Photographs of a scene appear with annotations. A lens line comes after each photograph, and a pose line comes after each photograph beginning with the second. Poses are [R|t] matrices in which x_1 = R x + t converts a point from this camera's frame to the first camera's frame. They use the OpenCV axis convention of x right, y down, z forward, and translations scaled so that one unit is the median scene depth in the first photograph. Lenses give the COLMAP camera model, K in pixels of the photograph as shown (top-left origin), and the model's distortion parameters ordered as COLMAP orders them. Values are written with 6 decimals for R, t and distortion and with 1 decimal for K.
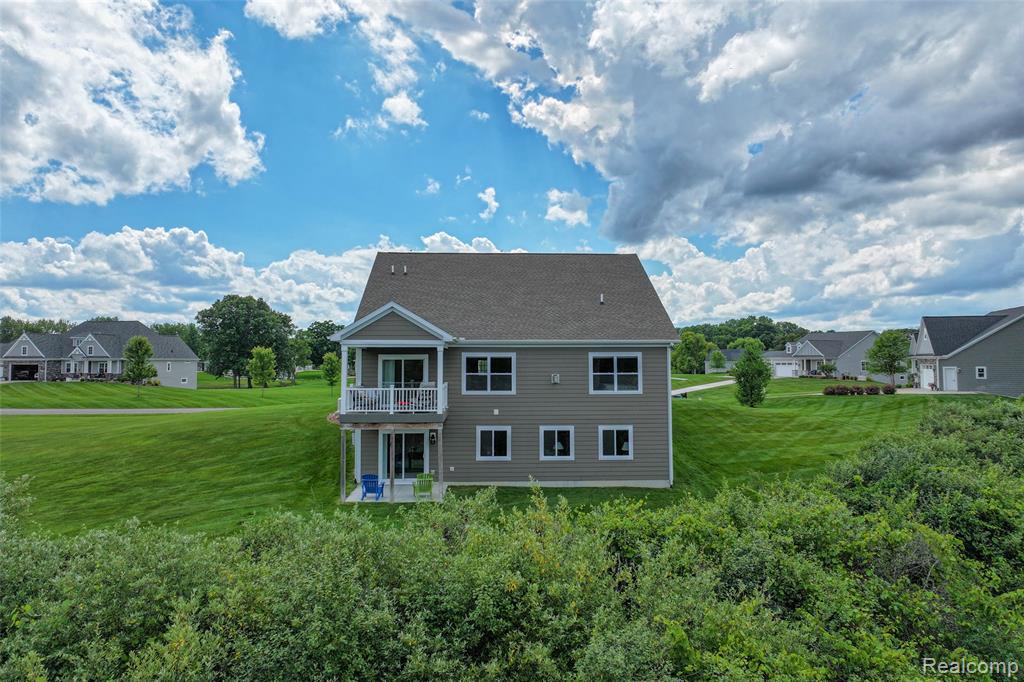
lens RADIAL K [[730.7, 0, 502.0], [0, 730.7, 326.8], [0, 0, 1]] dist [-0.019223, -0.002188]
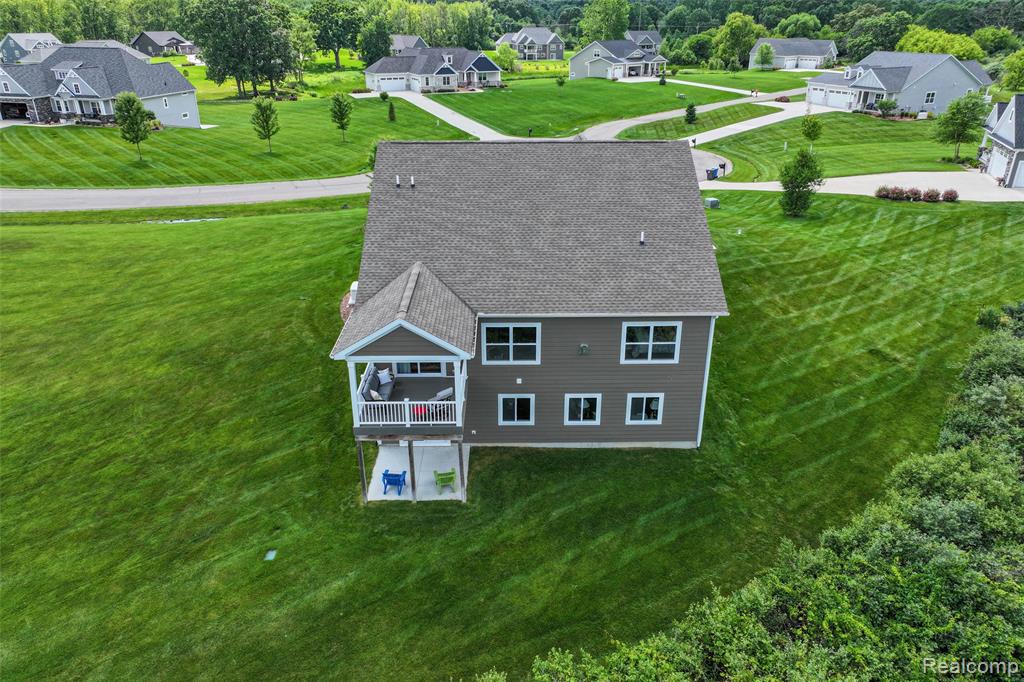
lens RADIAL K [[719.0, 0, 512.0], [0, 719.0, 341.0], [0, 0, 1]] dist [0.006525, 0.004196]
pose [[0.999778, 0.008281, -0.019382, 0.000110], [0.001584, 0.887476, 0.460851, -0.109187], [0.021017, -0.460780, 0.887266, 0.063043]]
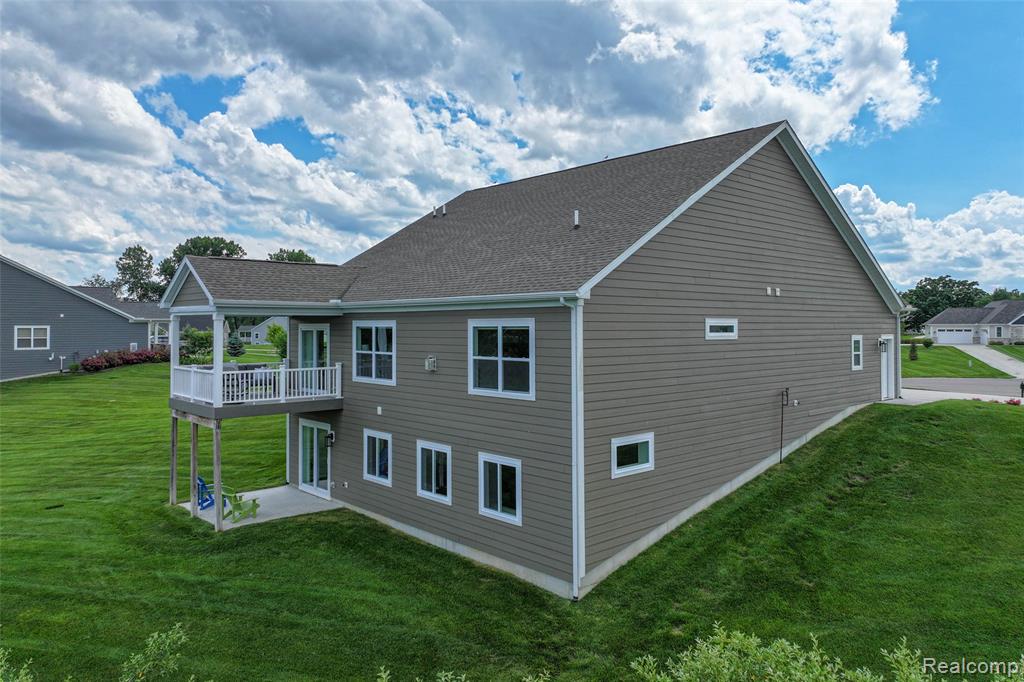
lens RADIAL K [[736.2, 0, 512.0], [0, 736.2, 341.0], [0, 0, 1]] dist [0.012880, 0.000569]
pose [[0.650040, 0.018388, -0.759677, 0.176074], [0.034733, 0.997943, 0.053875, 0.007022], [0.759106, -0.061407, 0.648065, 0.205128]]
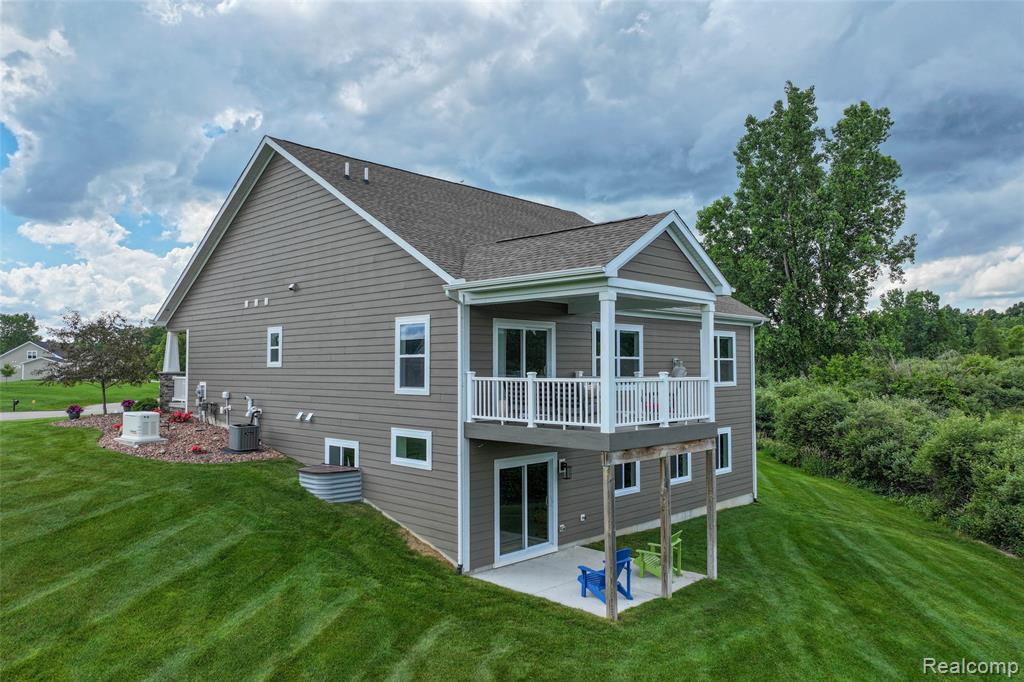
lens RADIAL K [[719.7, 0, 512.0], [0, 719.7, 341.0], [0, 0, 1]] dist [-0.002369, 0.021350]
pose [[0.717813, 0.027559, 0.695690, -0.158790], [-0.035398, 0.999369, -0.003065, 0.017092], [-0.695335, -0.022426, 0.718336, 0.191709]]
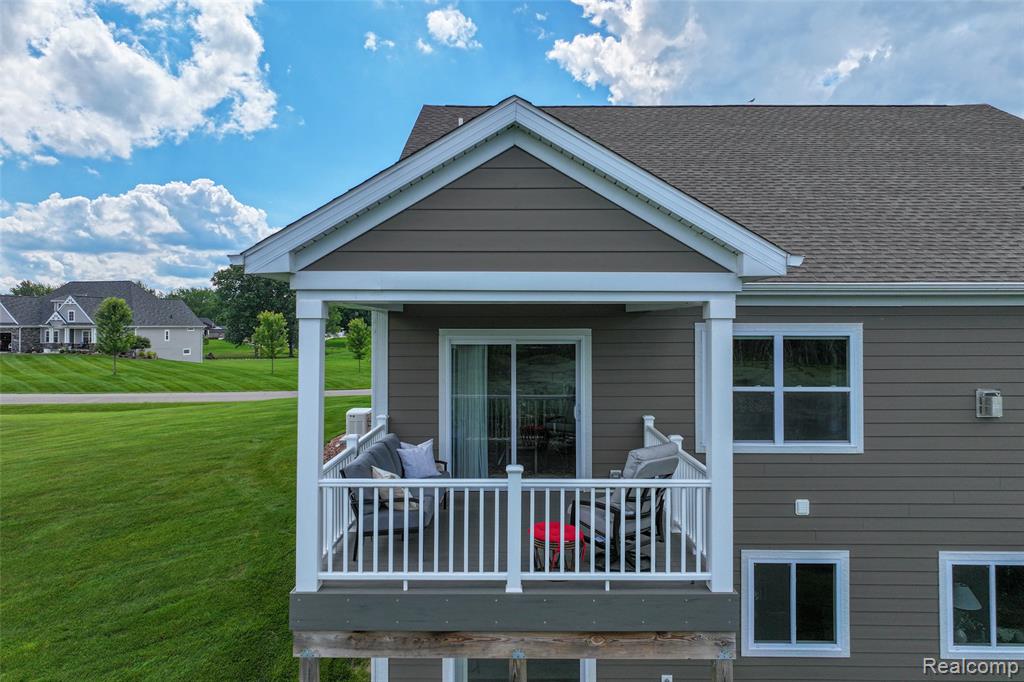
lens RADIAL K [[716.4, 0, 509.8], [0, 716.4, 319.8], [0, 0, 1]] dist [0.010070, 0.004538]
pose [[0.999311, 0.000059, -0.037118, -0.038729], [0.001357, 0.999272, 0.038128, 0.006685], [0.037094, -0.038153, 0.998583, 0.209968]]
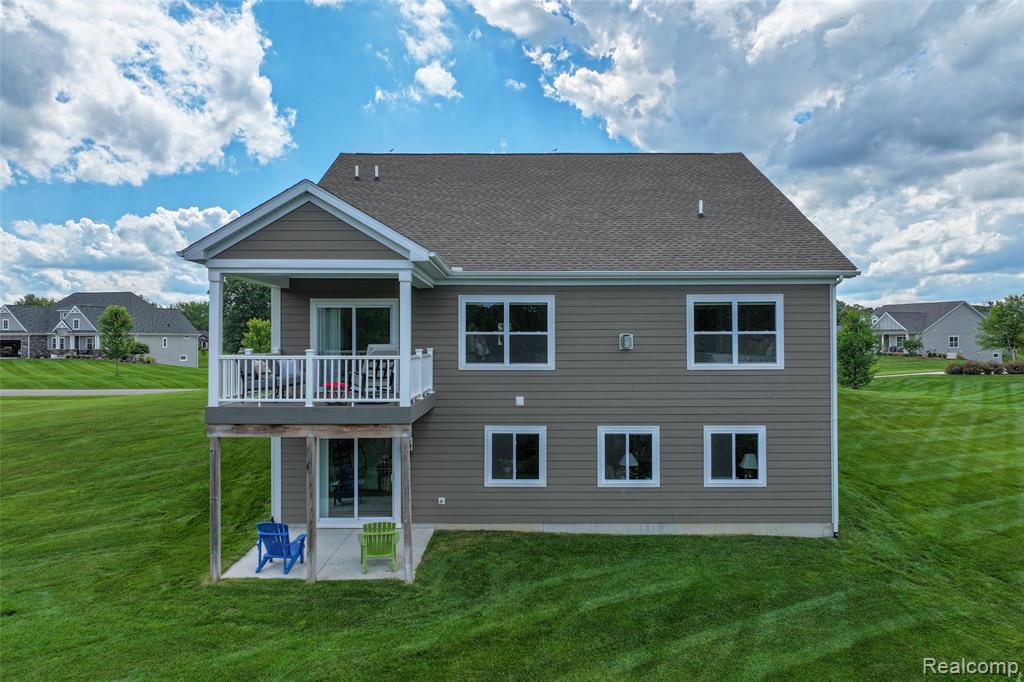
lens RADIAL K [[719.0, 0, 512.0], [0, 719.0, 341.0], [0, 0, 1]] dist [0.006525, 0.004196]
pose [[0.999346, -0.000074, -0.036156, 0.001840], [0.001749, 0.998926, 0.046299, 0.013901], [0.036114, -0.046332, 0.998273, 0.138891]]
